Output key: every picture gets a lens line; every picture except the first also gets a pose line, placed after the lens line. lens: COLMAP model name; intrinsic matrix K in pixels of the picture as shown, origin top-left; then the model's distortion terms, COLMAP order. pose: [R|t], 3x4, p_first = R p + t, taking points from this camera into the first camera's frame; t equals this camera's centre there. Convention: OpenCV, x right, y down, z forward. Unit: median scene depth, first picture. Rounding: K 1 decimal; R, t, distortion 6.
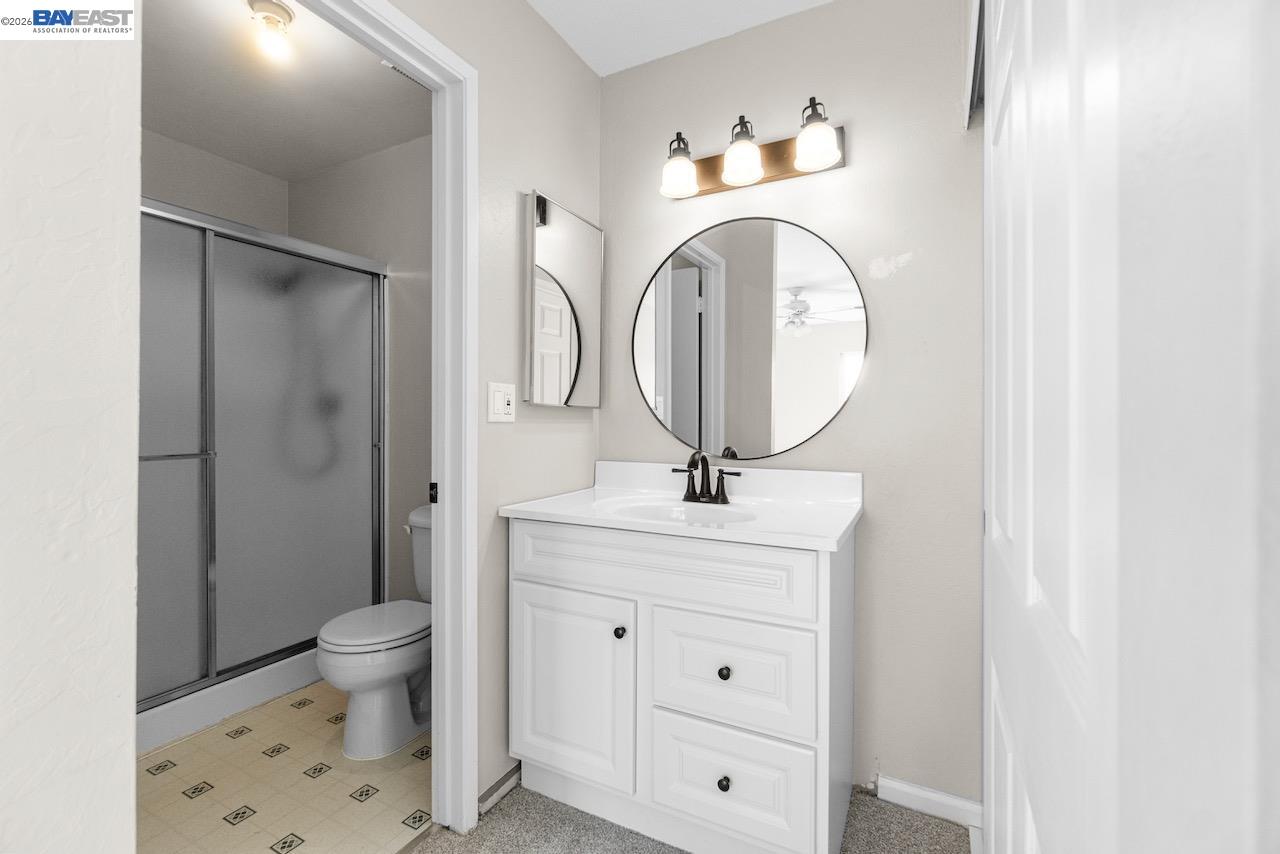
lens RADIAL K [[563.6, 0, 636.7], [0, 563.6, 416.1], [0, 0, 1]] dist [-0.002363, -0.000168]
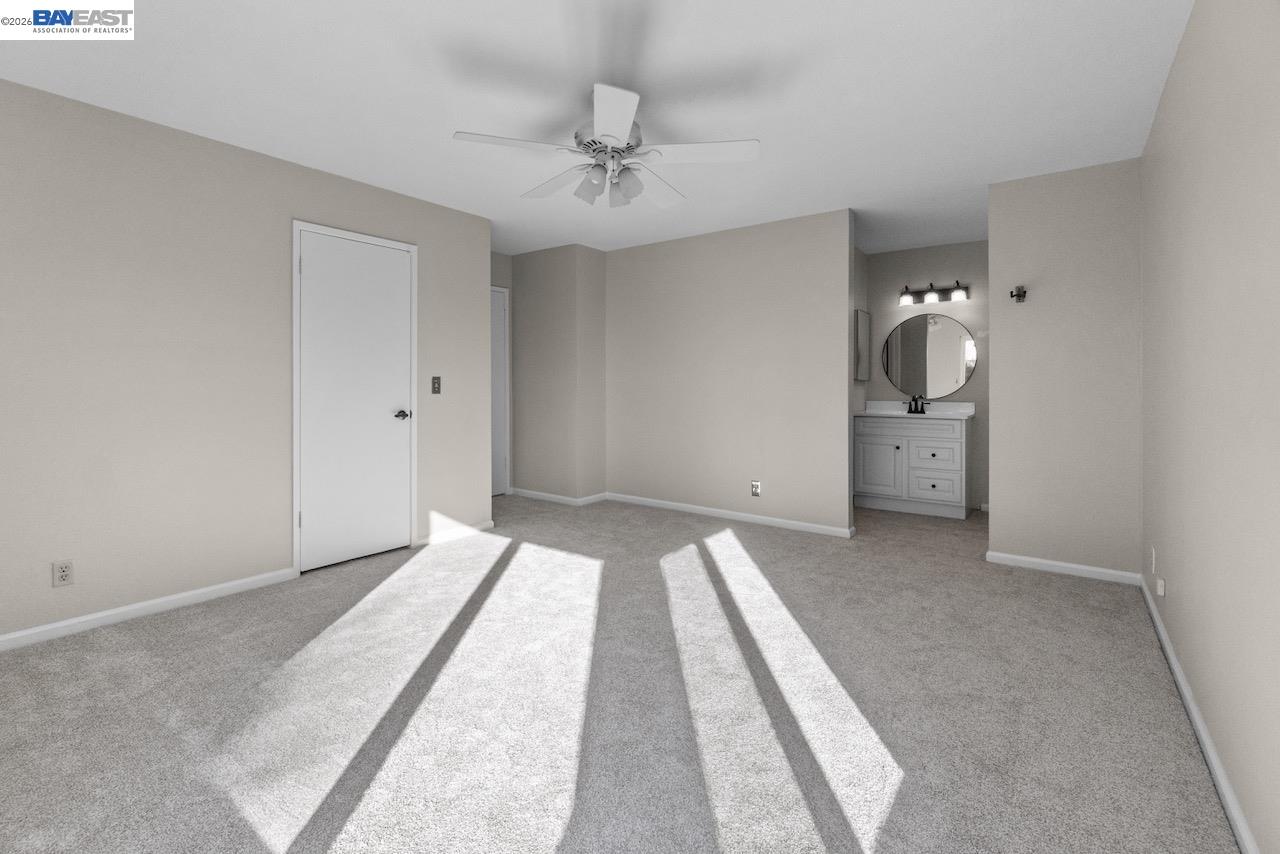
lens RADIAL K [[575.9, 0, 644.2], [0, 575.9, 389.8], [0, 0, 1]] dist [-0.001879, -0.000150]
pose [[0.990735, 0.001740, -0.135798, -0.868852], [-0.001168, 0.999990, 0.004289, 0.019778], [0.135804, -0.004091, 0.990727, -2.134931]]
